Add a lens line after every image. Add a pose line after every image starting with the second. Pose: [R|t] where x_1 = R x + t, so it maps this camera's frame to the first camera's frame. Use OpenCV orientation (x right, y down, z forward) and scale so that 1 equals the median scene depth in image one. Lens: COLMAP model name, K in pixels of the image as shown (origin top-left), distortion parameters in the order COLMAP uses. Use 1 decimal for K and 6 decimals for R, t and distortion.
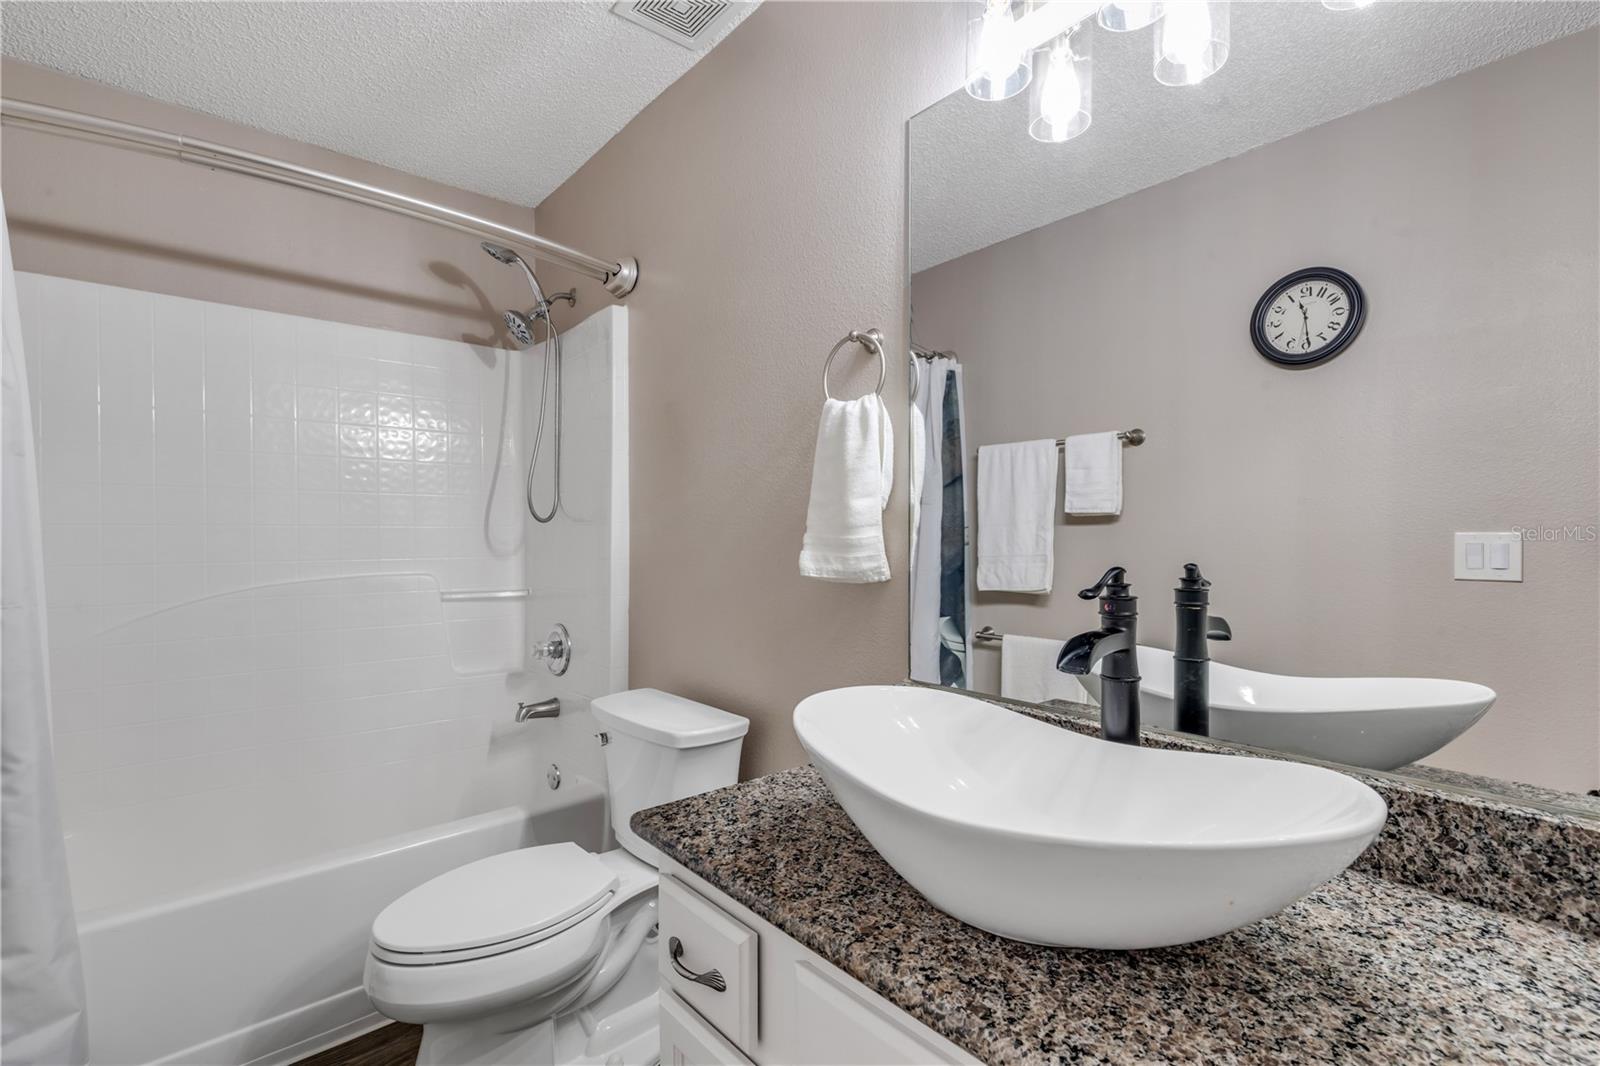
lens RADIAL K [[730.4, 0, 801.9], [0, 730.4, 532.8], [0, 0, 1]] dist [0.004278, 0.001046]
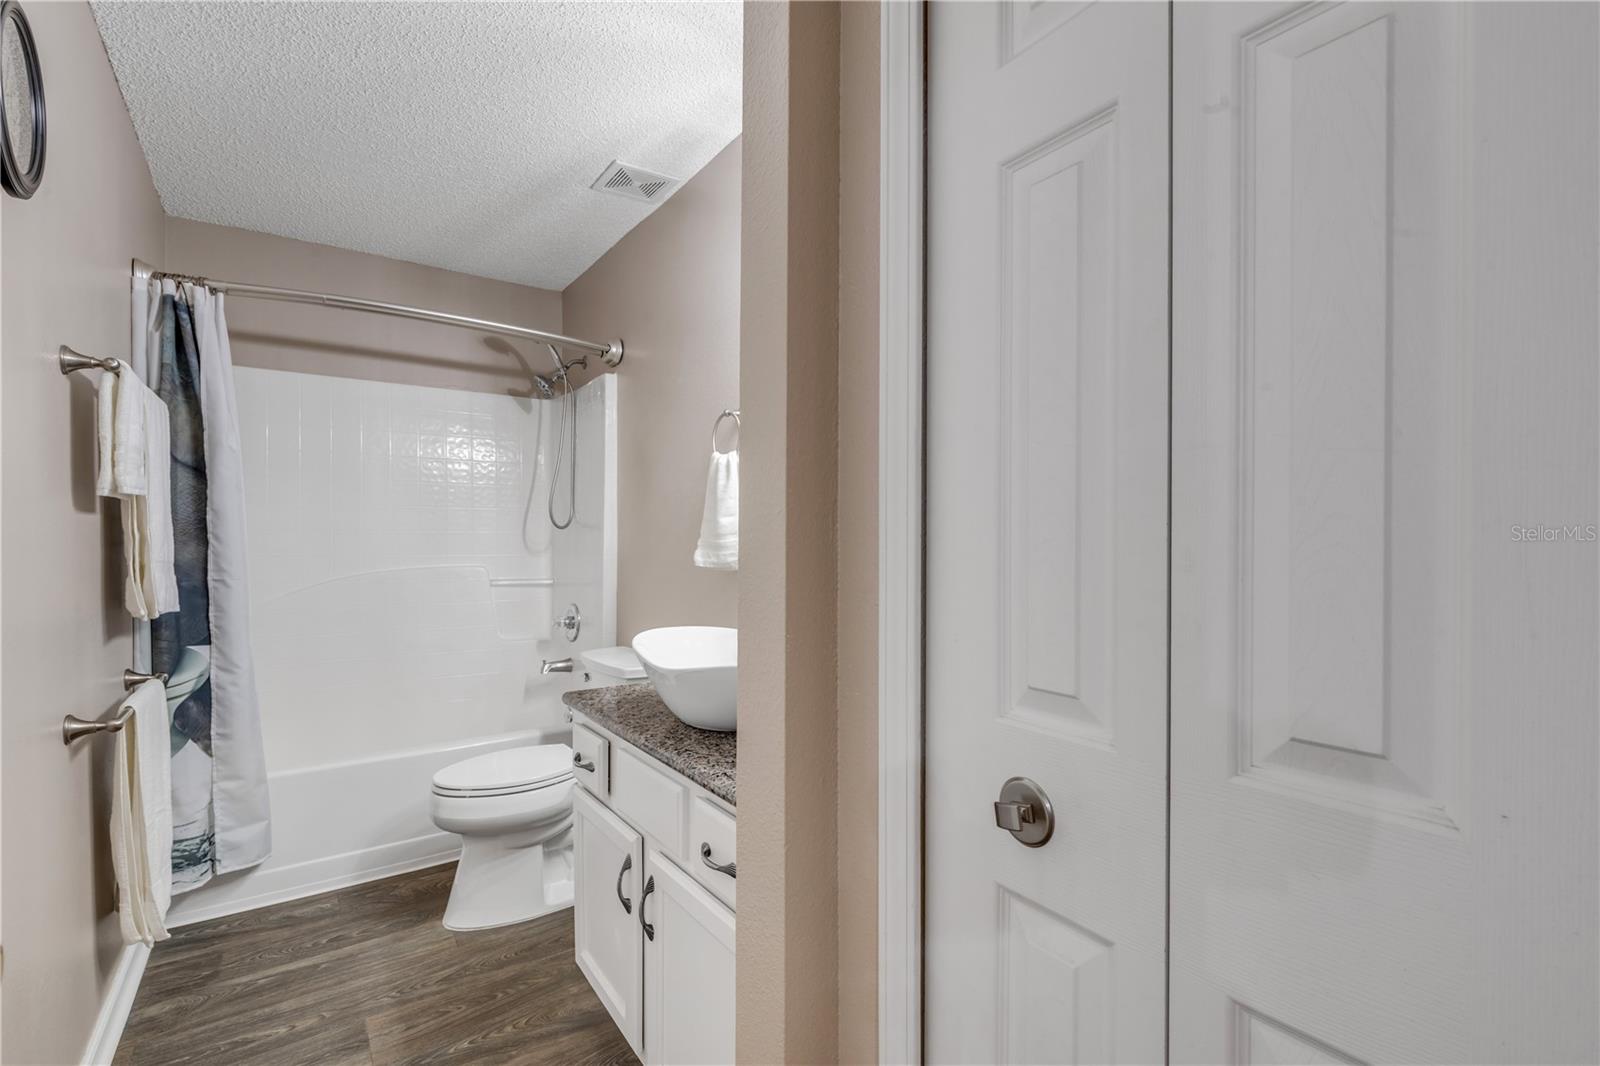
lens RADIAL K [[730.4, 0, 798.5], [0, 730.4, 538.9], [0, 0, 1]] dist [0.004278, 0.001046]
pose [[0.995222, 0.007123, -0.097377, 0.240153], [-0.006777, 0.999969, 0.003885, -0.004183], [0.097402, -0.003207, 0.995240, -0.344123]]
